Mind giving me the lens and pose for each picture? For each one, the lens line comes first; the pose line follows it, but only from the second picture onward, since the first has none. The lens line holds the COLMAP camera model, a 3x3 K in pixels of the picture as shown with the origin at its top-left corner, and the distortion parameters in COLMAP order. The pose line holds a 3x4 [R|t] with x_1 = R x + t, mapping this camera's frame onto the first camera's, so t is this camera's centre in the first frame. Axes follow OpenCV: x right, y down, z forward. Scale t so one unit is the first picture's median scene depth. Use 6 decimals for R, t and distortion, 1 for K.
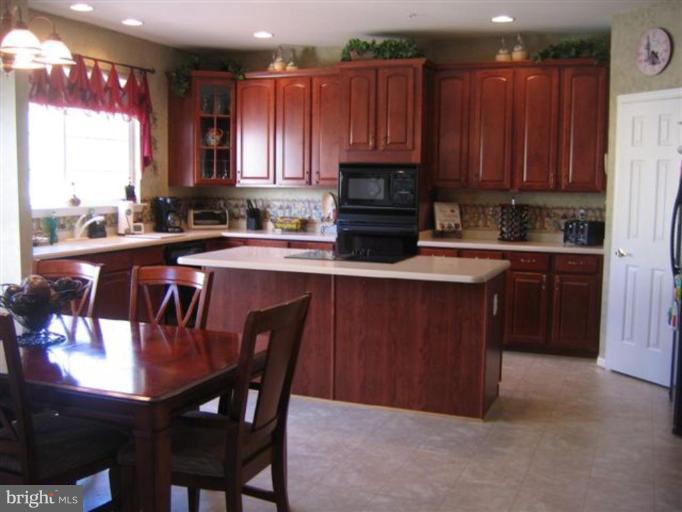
lens RADIAL K [[737.7, 0, 341.0], [0, 737.7, 256.0], [0, 0, 1]] dist [-0.117603, 0.049794]
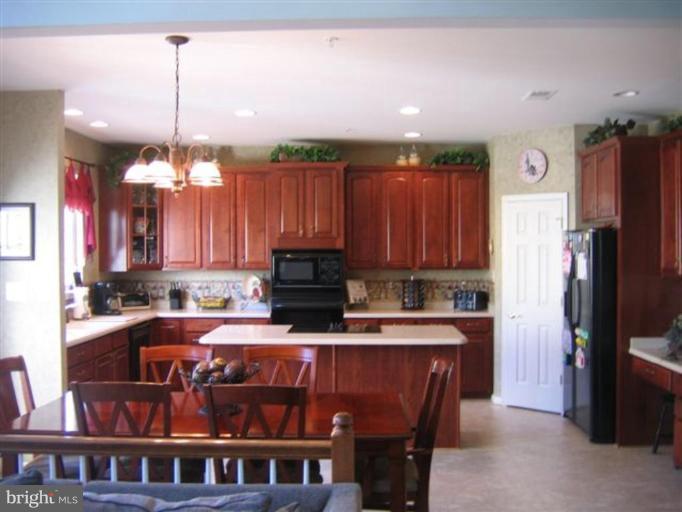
lens RADIAL K [[737.7, 0, 341.0], [0, 737.7, 256.0], [0, 0, 1]] dist [-0.117603, 0.049794]
pose [[0.937949, -0.020657, 0.346157, -0.309698], [0.051213, 0.995530, -0.079358, -0.017989], [-0.342971, 0.092161, 0.934814, -0.124739]]
